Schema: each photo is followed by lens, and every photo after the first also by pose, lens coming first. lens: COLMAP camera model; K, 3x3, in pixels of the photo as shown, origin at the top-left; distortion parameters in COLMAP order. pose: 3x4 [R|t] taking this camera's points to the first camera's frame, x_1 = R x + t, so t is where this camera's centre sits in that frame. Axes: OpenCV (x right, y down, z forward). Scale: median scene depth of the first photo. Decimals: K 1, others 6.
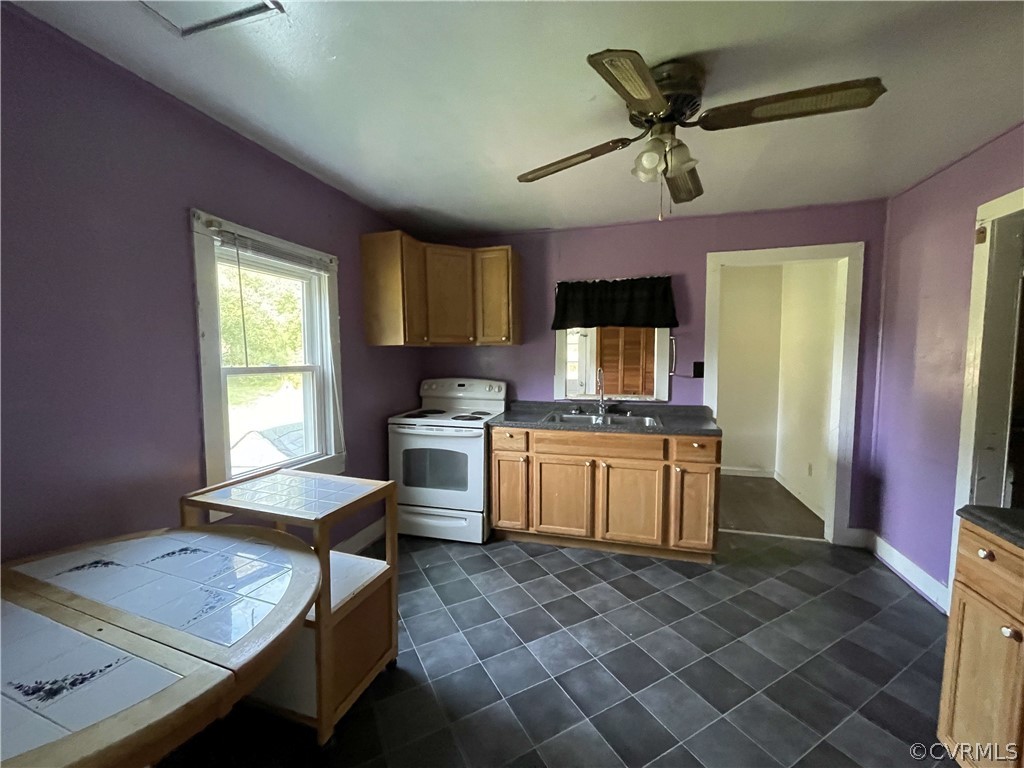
lens RADIAL K [[414.5, 0, 513.0], [0, 414.5, 387.6], [0, 0, 1]] dist [-0.000283, -0.000209]
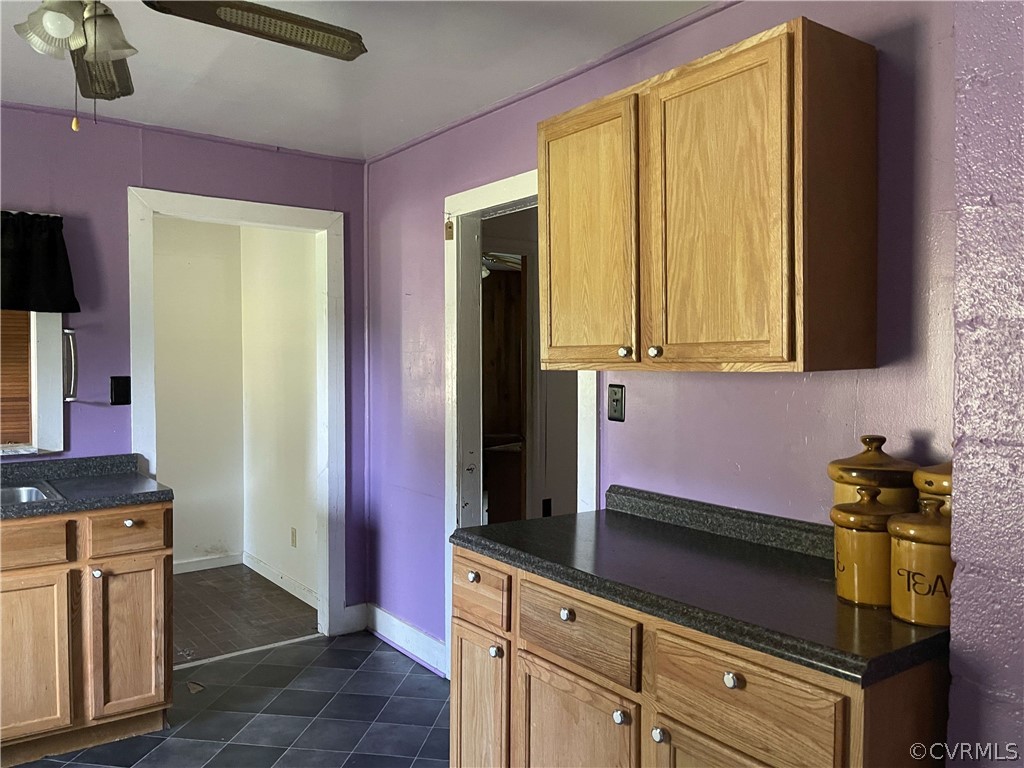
lens RADIAL K [[810.6, 0, 512.0], [0, 810.6, 384.0], [0, 0, 1]] dist [-0.038883, 0.000437]
pose [[0.607330, -0.012600, 0.794350, -0.102435], [0.057632, 0.997939, -0.028235, 0.010704], [-0.792357, 0.062928, 0.606804, -0.083336]]
